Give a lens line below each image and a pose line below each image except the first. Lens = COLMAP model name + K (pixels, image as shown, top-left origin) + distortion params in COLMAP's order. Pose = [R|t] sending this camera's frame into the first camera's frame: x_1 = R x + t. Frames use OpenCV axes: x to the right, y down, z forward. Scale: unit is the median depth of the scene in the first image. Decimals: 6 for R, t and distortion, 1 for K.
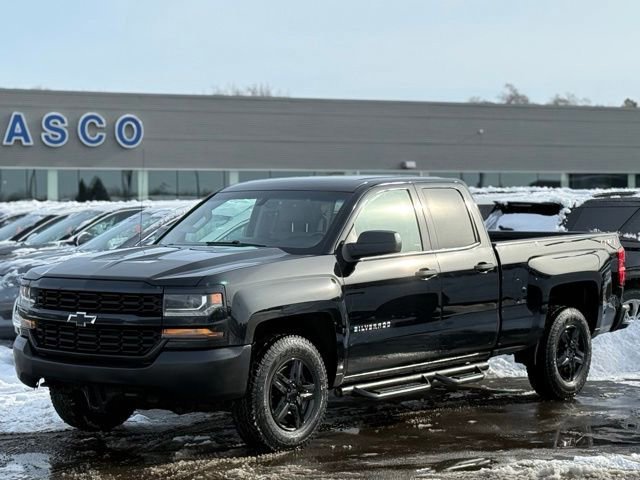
lens RADIAL K [[1451.6, 0, 320.0], [0, 1451.6, 240.0], [0, 0, 1]] dist [0.109229, 0.698523]
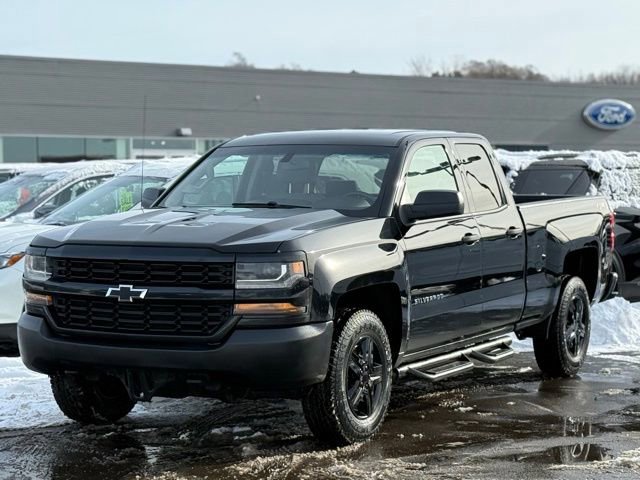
lens RADIAL K [[1504.6, 0, 320.0], [0, 1504.6, 240.0], [0, 0, 1]] dist [0.098181, 0.352322]
pose [[0.983966, -0.004384, 0.178304, -0.196223], [0.001149, 0.999833, 0.018242, 0.007205], [-0.178354, -0.017744, 0.983806, 0.113650]]
